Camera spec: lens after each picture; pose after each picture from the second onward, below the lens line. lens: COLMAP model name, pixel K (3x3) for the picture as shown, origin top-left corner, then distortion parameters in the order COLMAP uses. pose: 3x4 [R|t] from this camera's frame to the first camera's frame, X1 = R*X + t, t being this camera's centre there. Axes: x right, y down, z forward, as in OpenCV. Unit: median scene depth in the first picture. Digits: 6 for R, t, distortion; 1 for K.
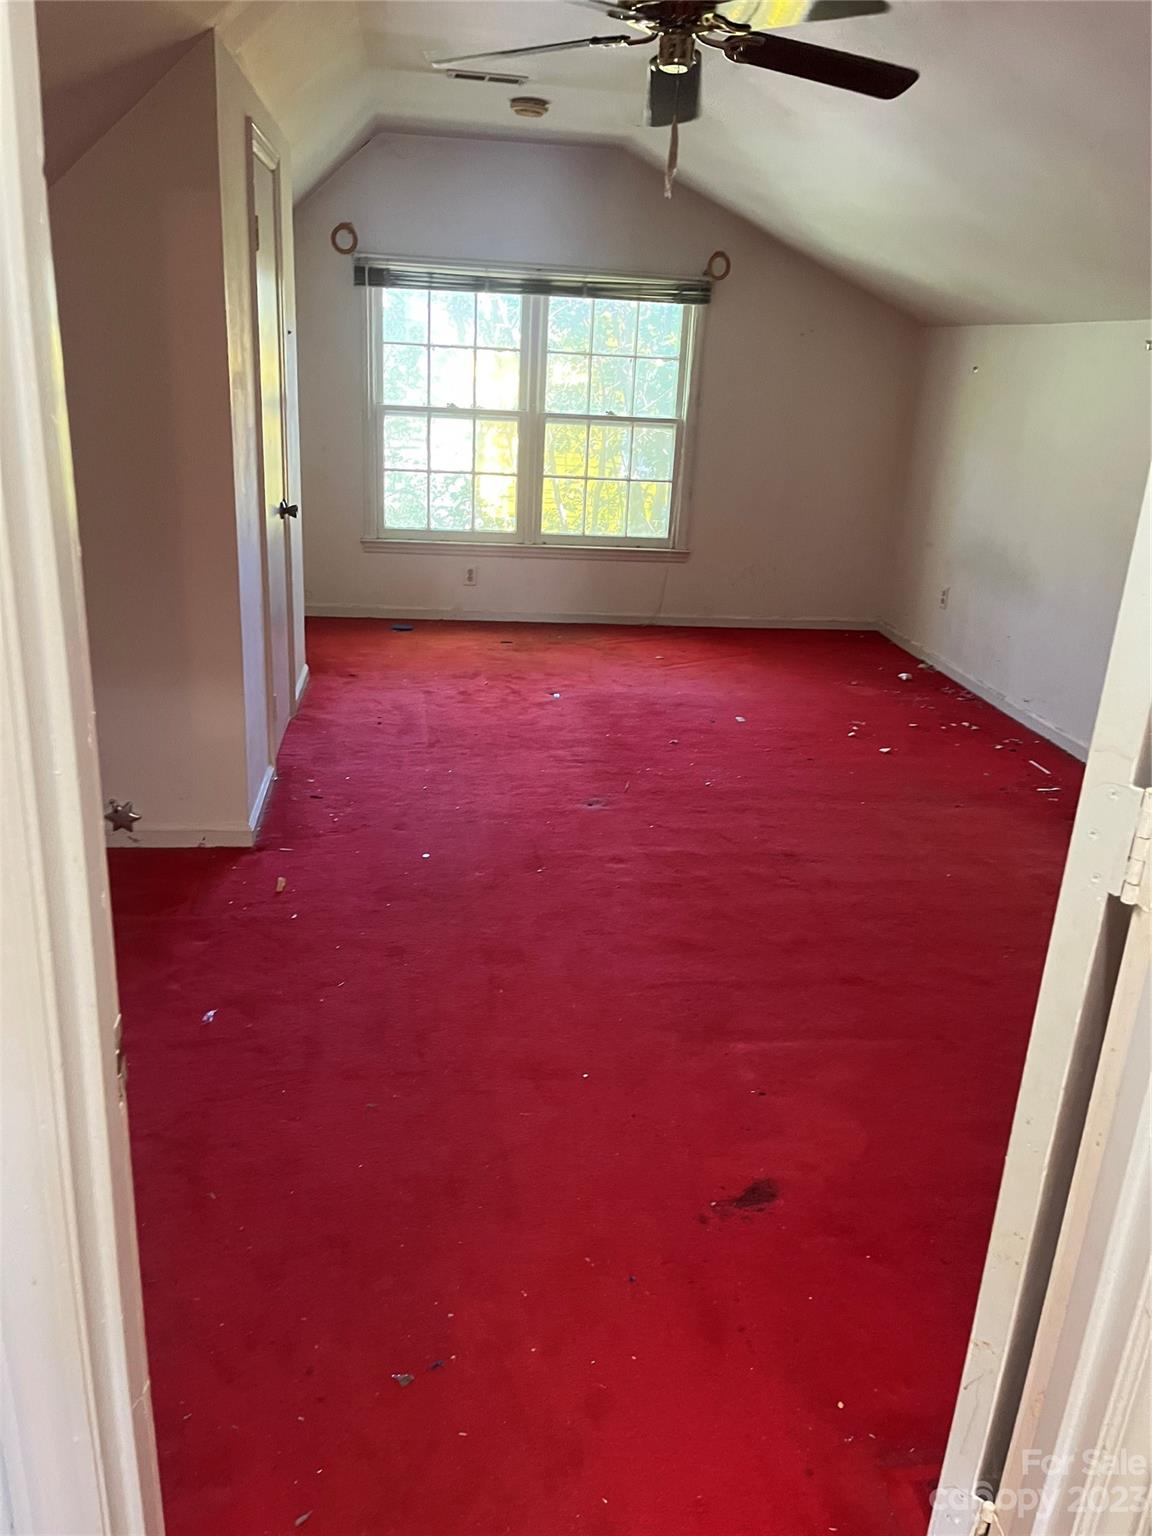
lens RADIAL K [[1164.5, 0, 582.8], [0, 1164.5, 764.3], [0, 0, 1]] dist [0.052863, -0.058301]
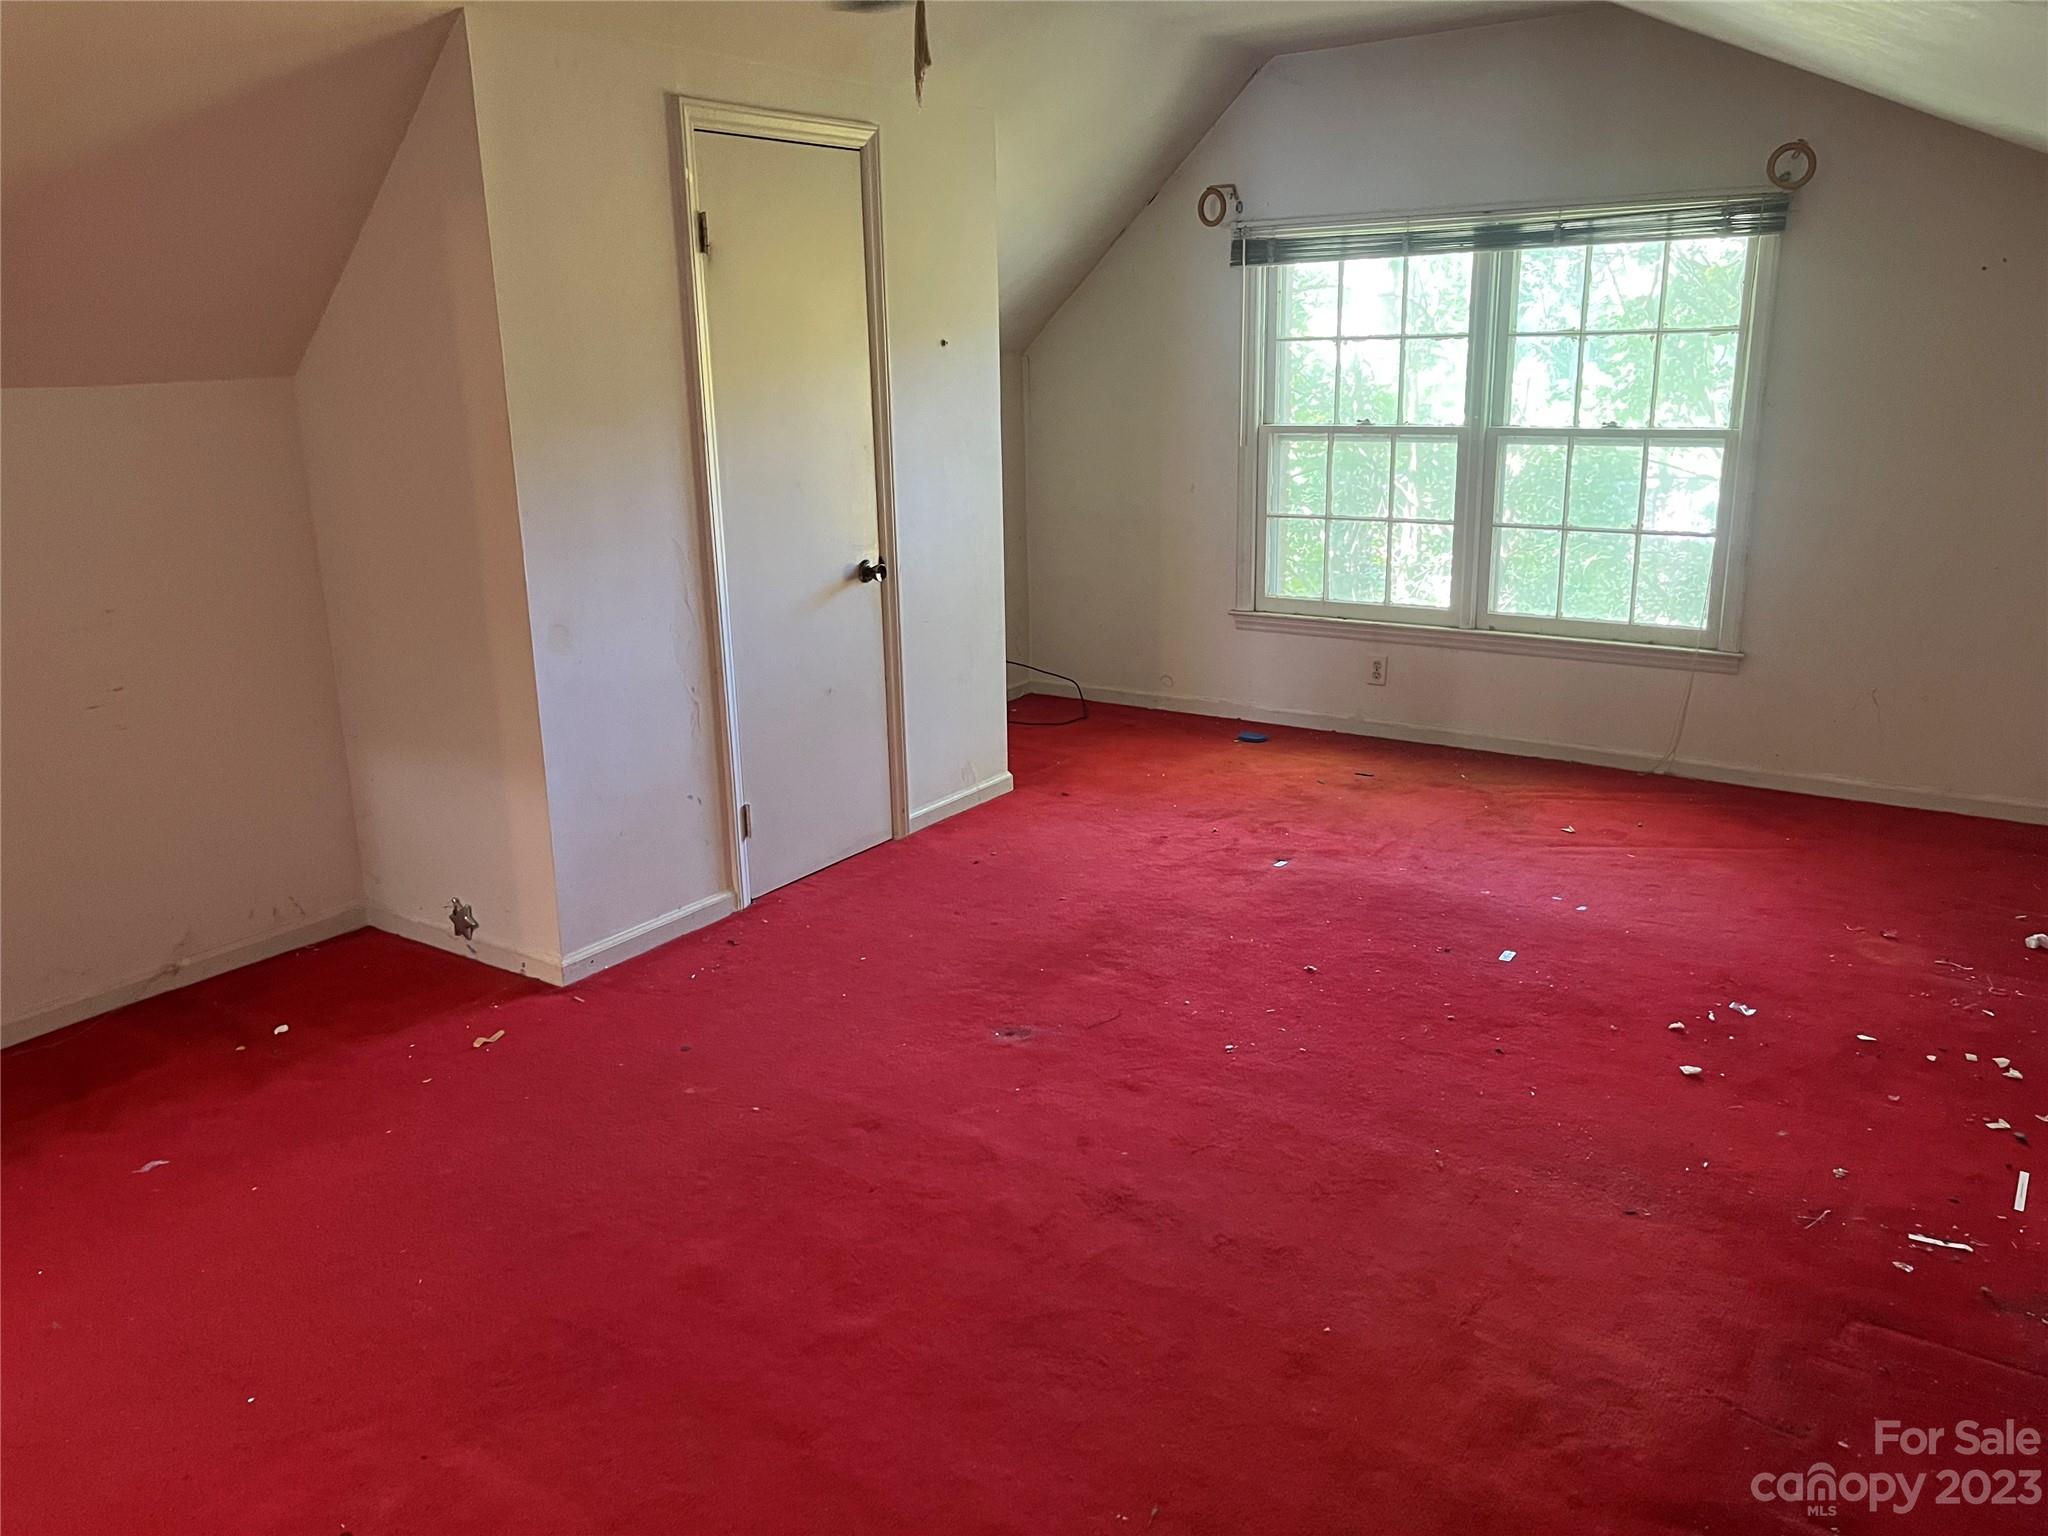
lens RADIAL K [[1552.6, 0, 1032.0], [0, 1552.6, 777.9], [0, 0, 1]] dist [0.052863, -0.058301]
pose [[0.741129, 0.119218, -0.660692, 0.375453], [-0.162024, 0.986780, -0.003691, -0.069248], [0.651518, 0.109784, 0.750648, 0.219775]]
